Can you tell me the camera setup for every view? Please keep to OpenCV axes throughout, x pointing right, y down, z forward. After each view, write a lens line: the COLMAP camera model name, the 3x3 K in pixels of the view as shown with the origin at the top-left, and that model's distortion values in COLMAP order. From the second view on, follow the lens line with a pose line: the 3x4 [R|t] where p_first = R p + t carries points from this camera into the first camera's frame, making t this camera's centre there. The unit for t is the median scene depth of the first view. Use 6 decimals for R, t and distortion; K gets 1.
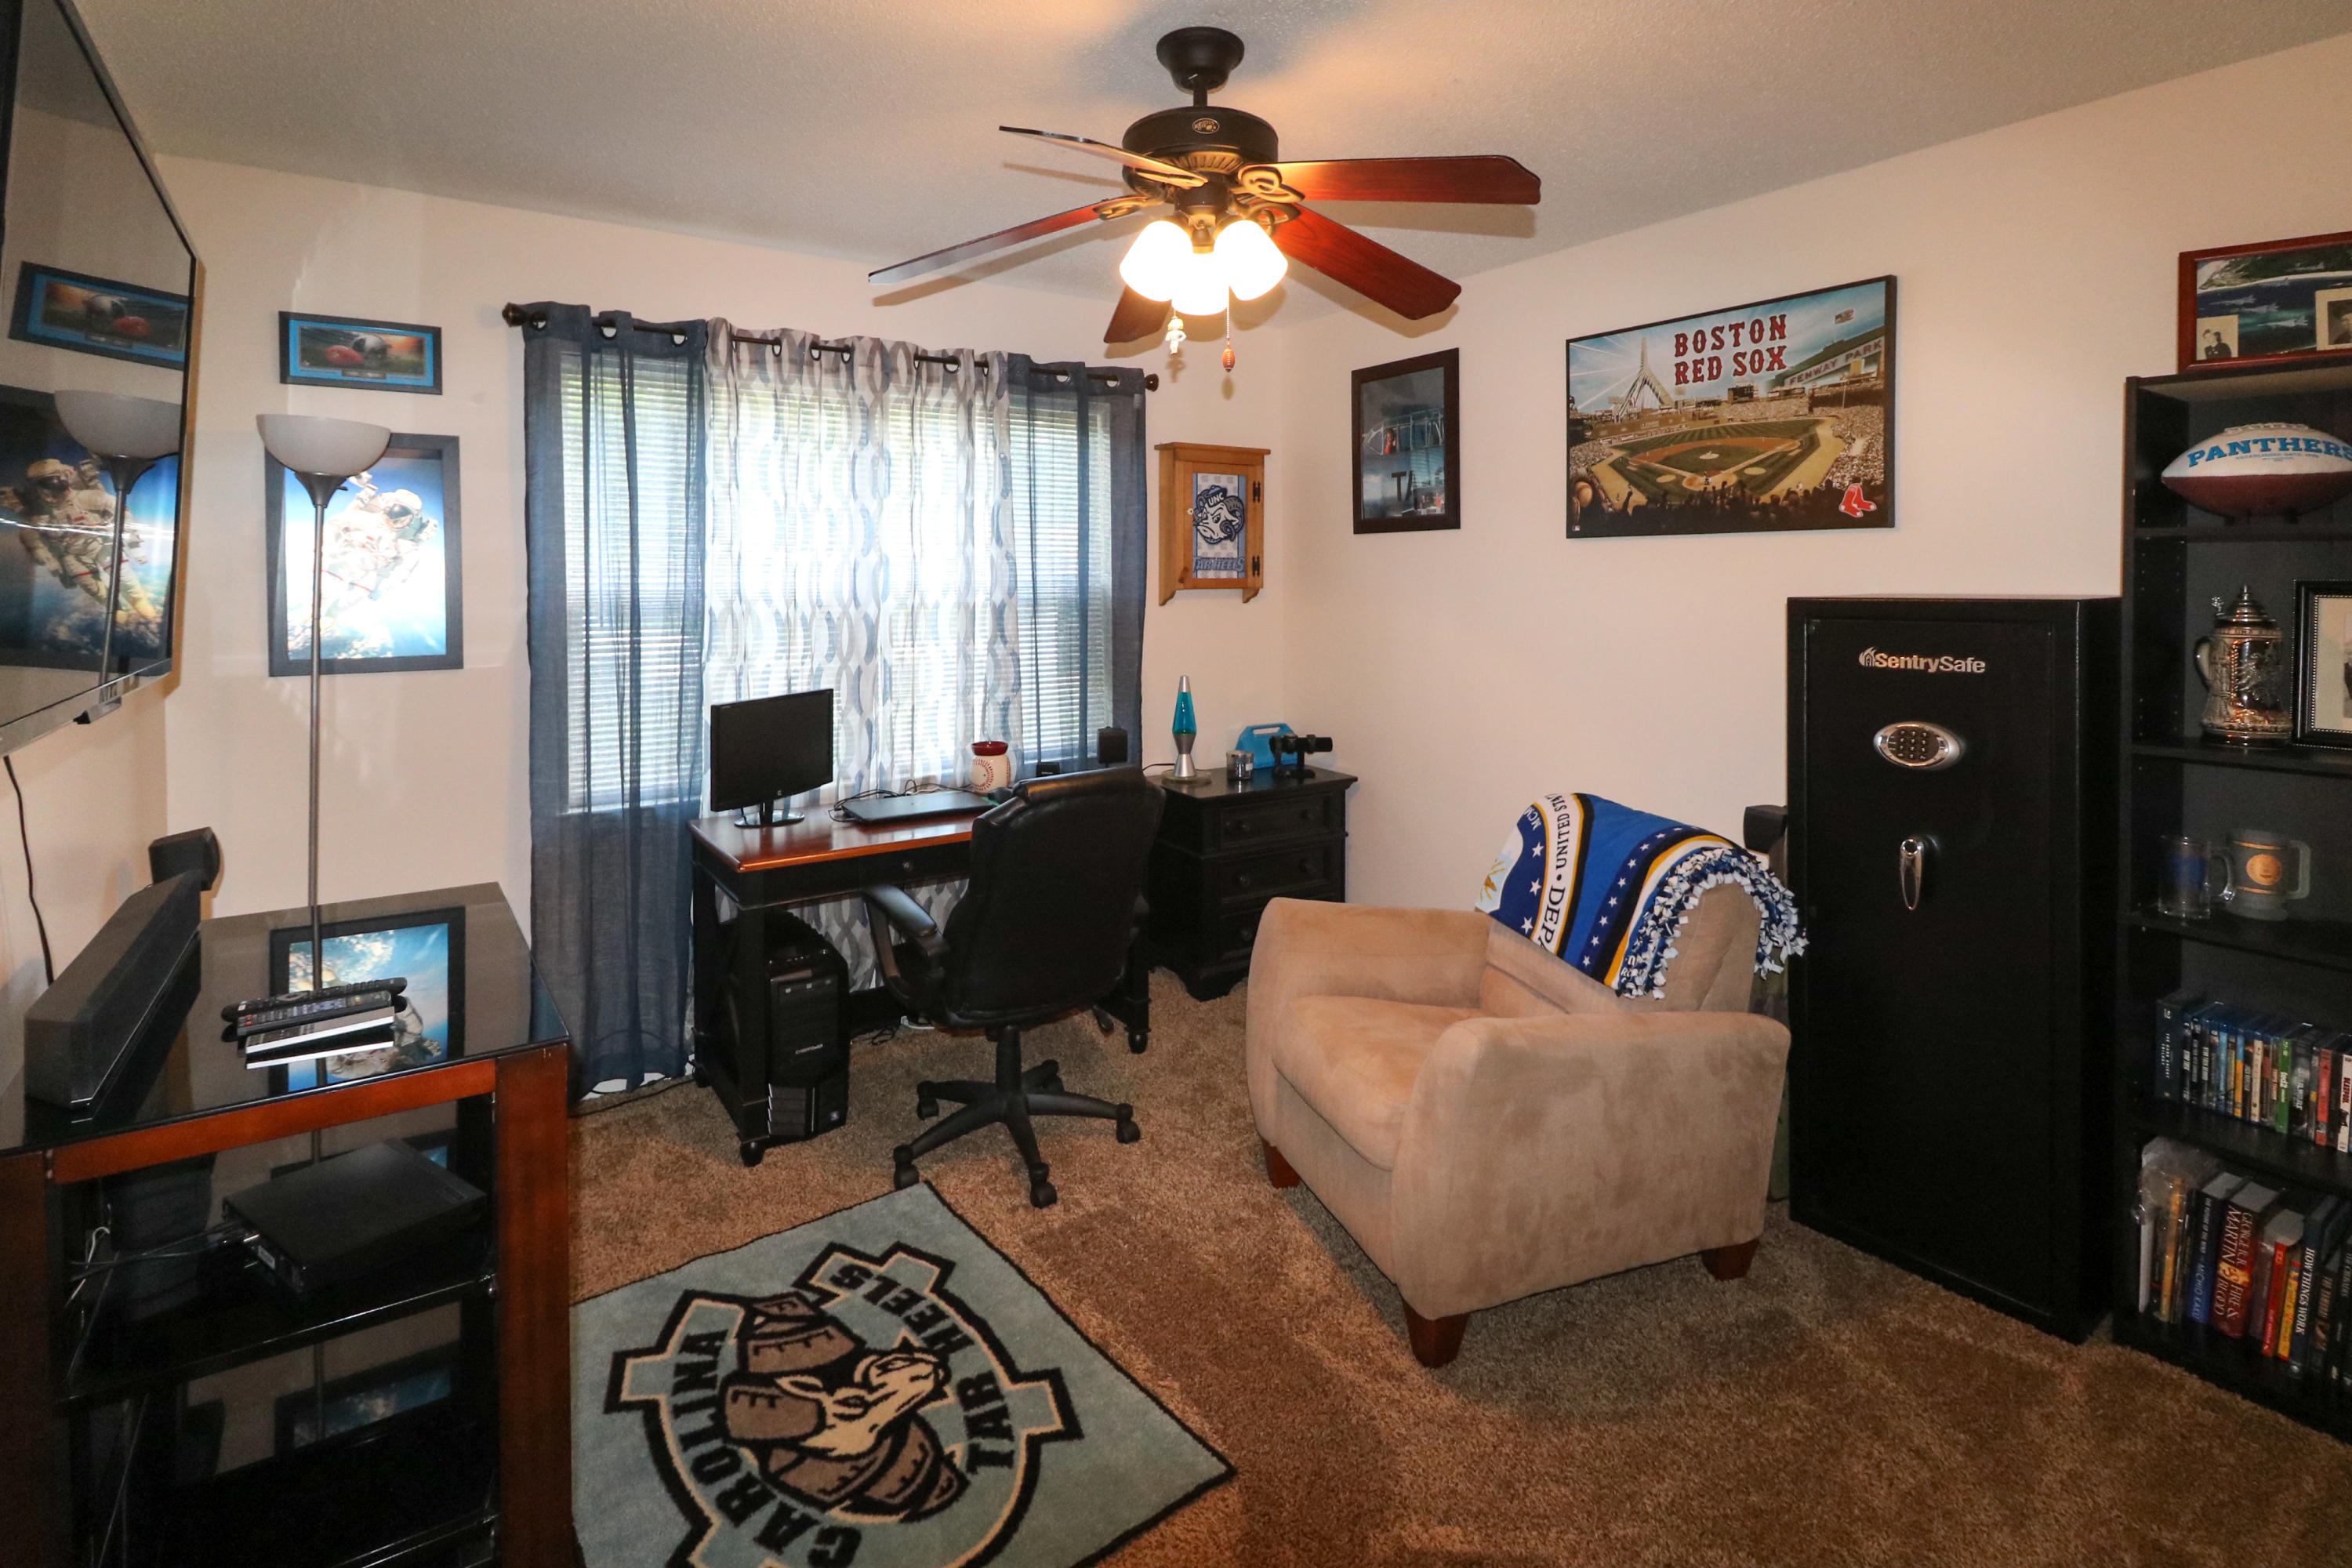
lens RADIAL K [[1094.9, 0, 1168.3], [0, 1094.9, 623.6], [0, 0, 1]] dist [-0.003435, -0.000908]
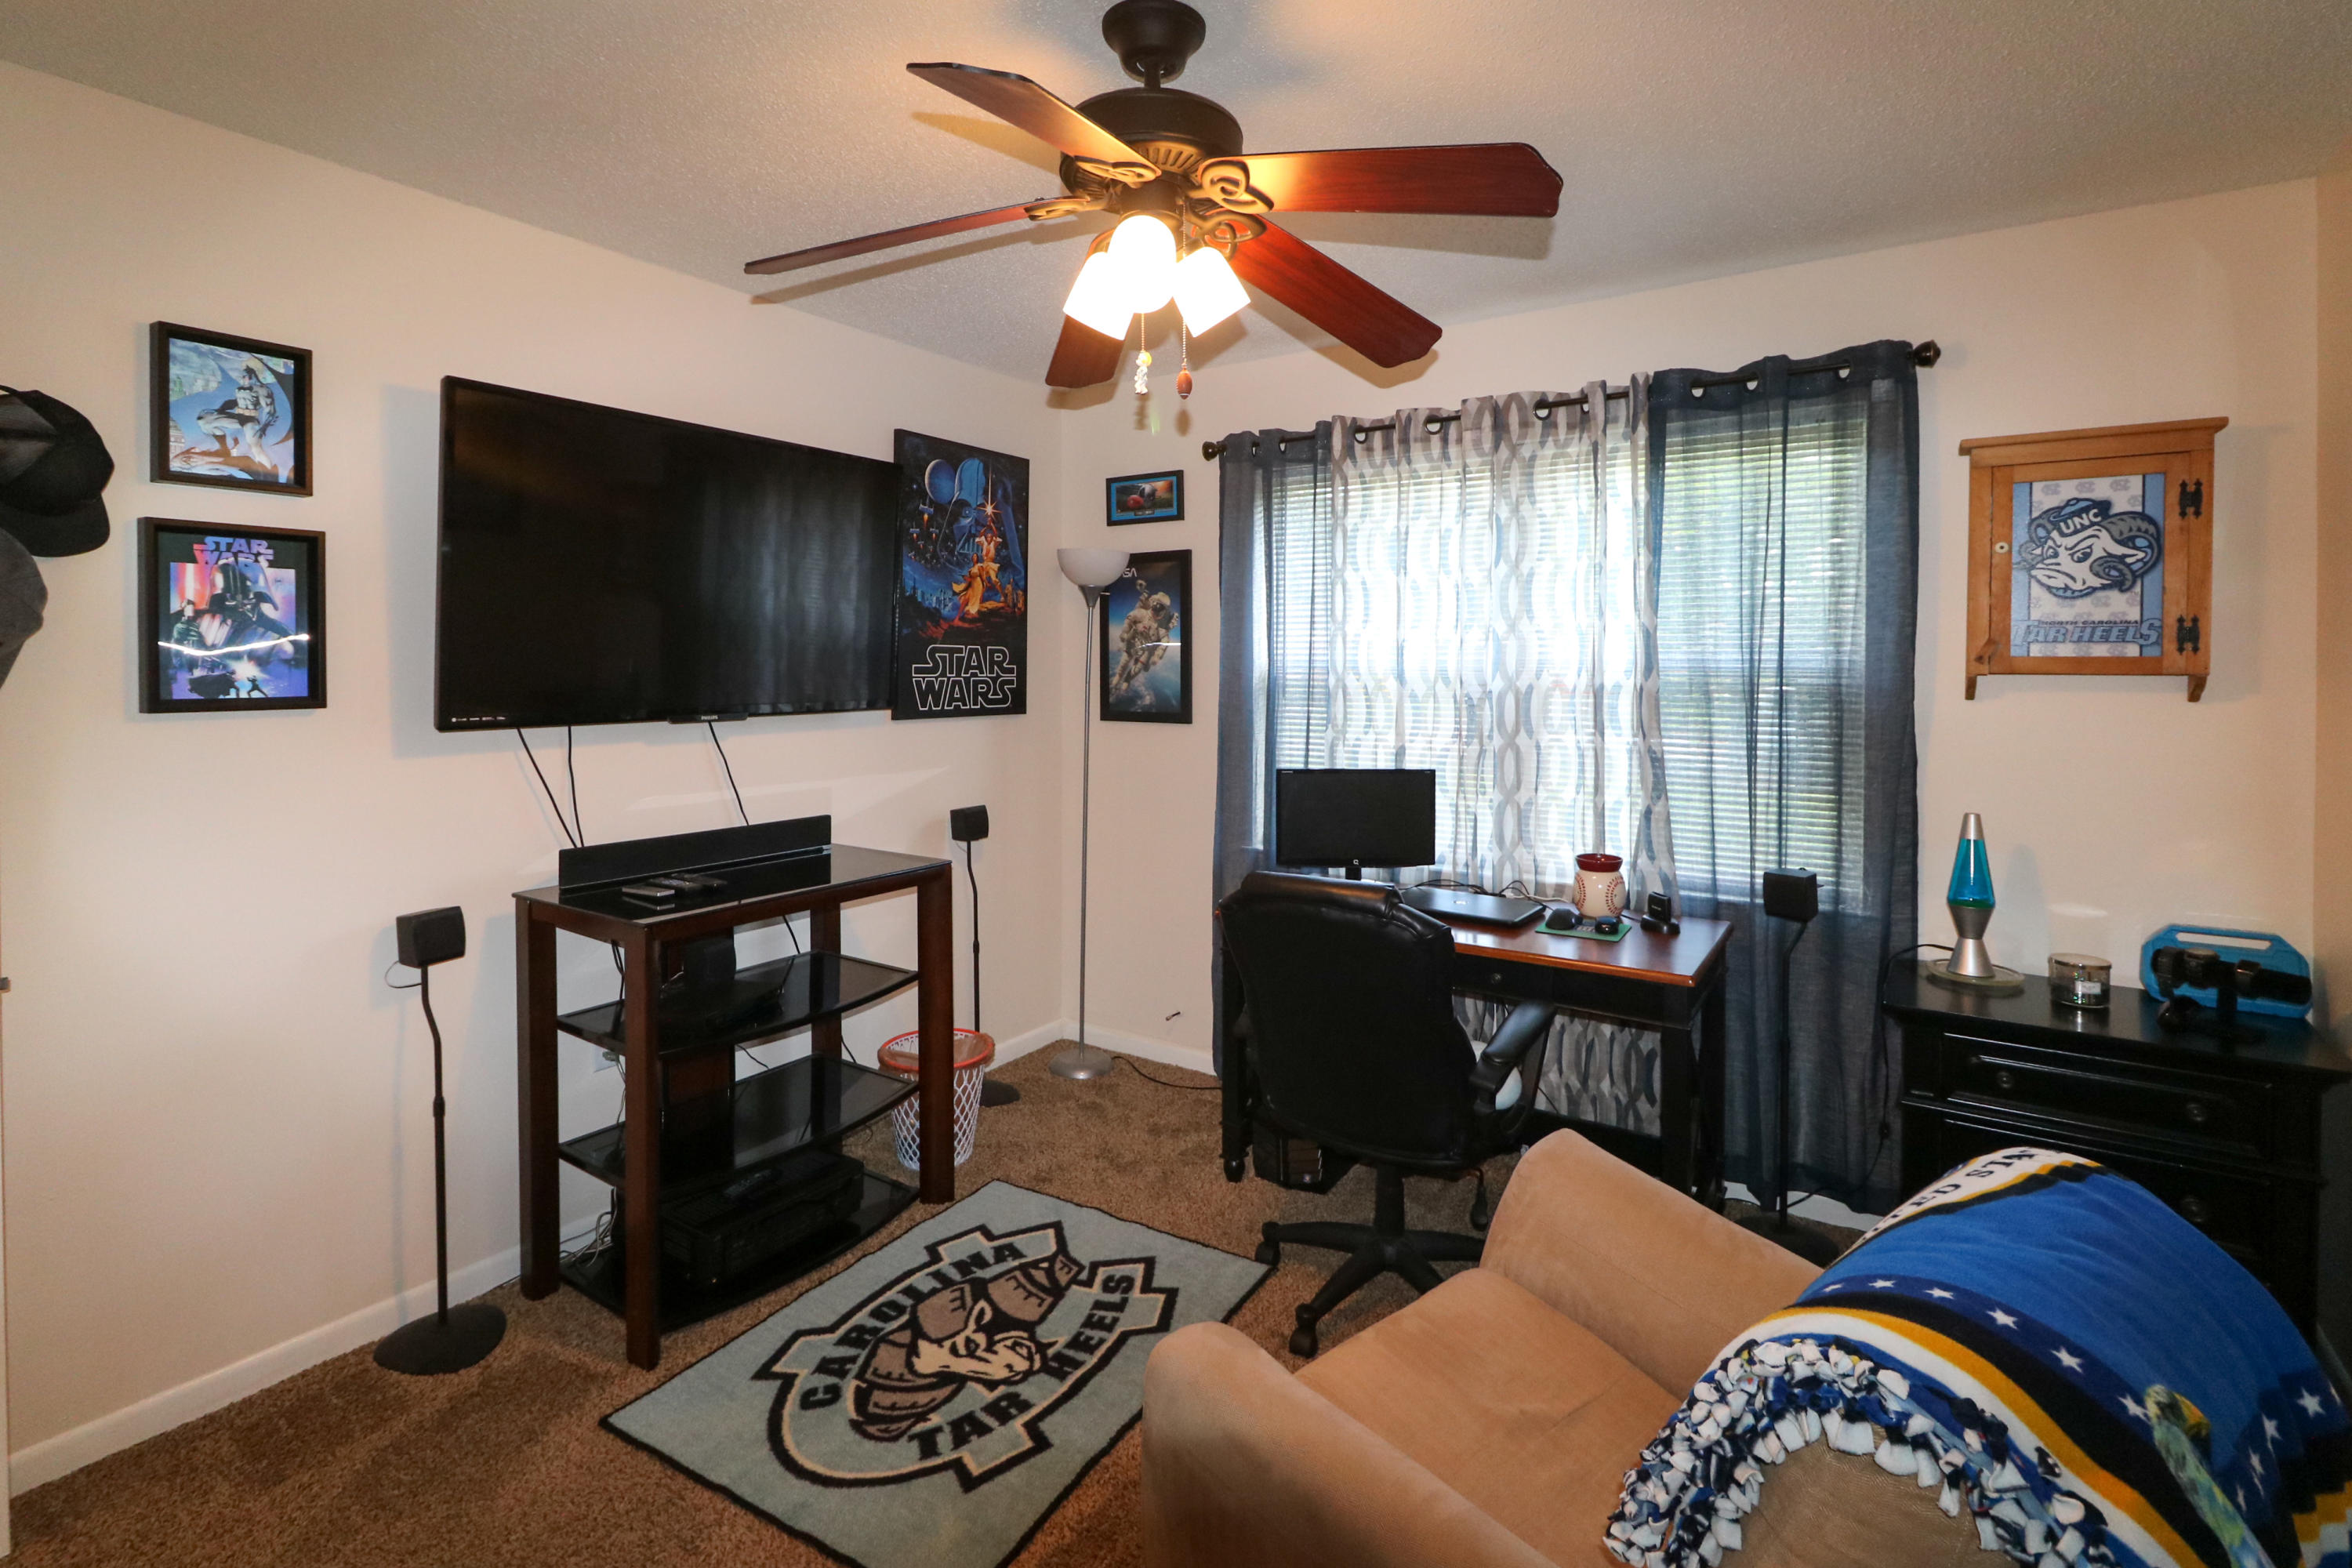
lens RADIAL K [[1108.7, 0, 1226.5], [0, 1108.7, 694.4], [0, 0, 1]] dist [0.010176, -0.000637]
pose [[0.388805, 0.032253, -0.920755, 0.818889], [-0.039821, 0.999041, 0.018180, -0.027029], [0.920459, 0.029597, 0.389717, 0.682569]]
